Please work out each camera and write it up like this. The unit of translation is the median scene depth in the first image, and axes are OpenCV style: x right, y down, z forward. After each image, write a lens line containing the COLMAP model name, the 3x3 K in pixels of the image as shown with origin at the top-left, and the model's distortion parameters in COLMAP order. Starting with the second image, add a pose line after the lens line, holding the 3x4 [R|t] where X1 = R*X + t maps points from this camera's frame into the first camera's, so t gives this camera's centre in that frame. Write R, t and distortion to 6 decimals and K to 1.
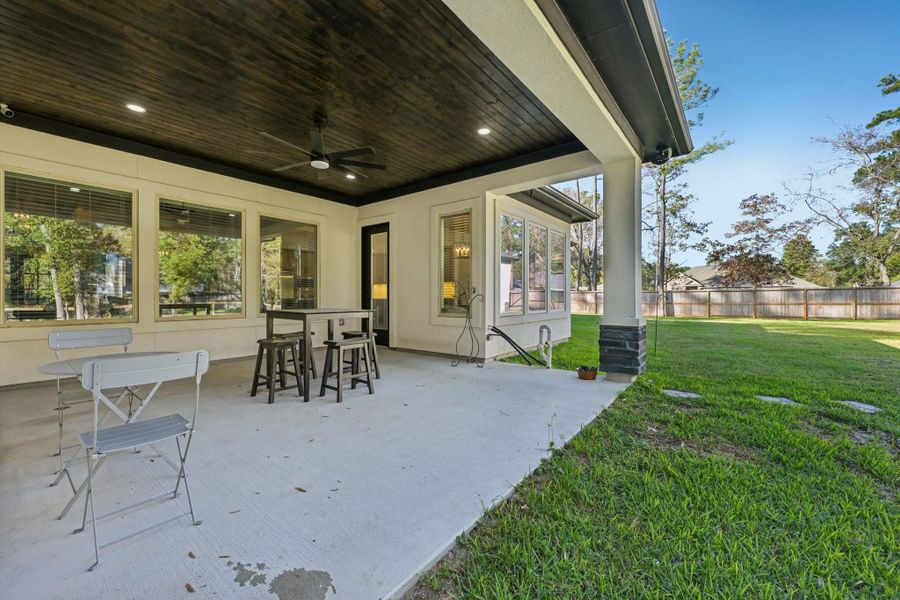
lens RADIAL K [[356.1, 0, 450.0], [0, 356.1, 300.0], [0, 0, 1]] dist [0.001817, 0.000161]
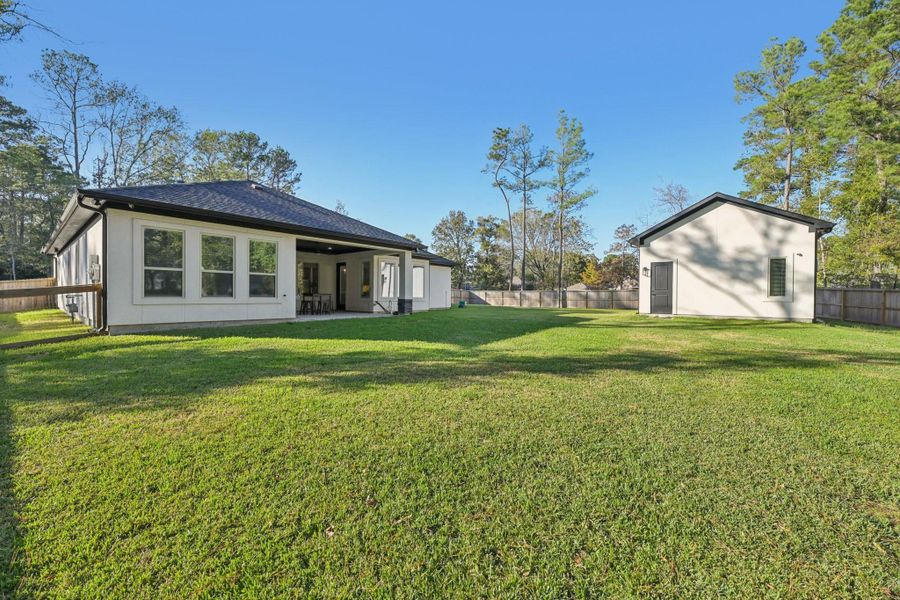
lens RADIAL K [[356.1, 0, 450.0], [0, 356.1, 300.0], [0, 0, 1]] dist [0.001817, 0.000161]
pose [[0.999811, 0.007473, -0.017970, 0.377112], [-0.007401, 0.999964, 0.004066, 0.023581], [0.018000, -0.003933, 0.999830, -0.934546]]
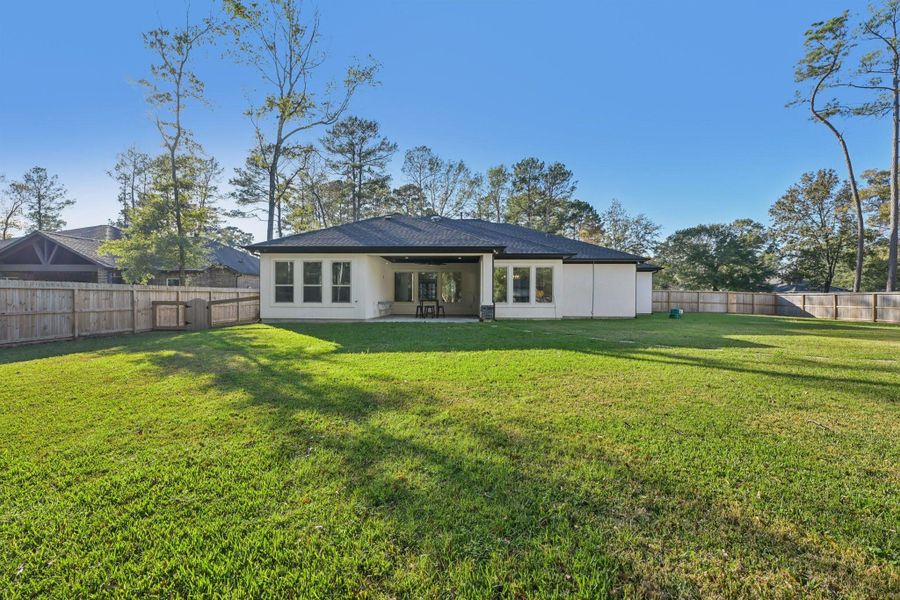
lens RADIAL K [[356.1, 0, 450.0], [0, 356.1, 300.0], [0, 0, 1]] dist [0.001817, 0.000161]
pose [[0.599012, 0.001290, -0.800739, 1.090899], [-0.009424, 0.999941, -0.005439, 0.017219], [0.800684, 0.010804, 0.598989, -0.466016]]
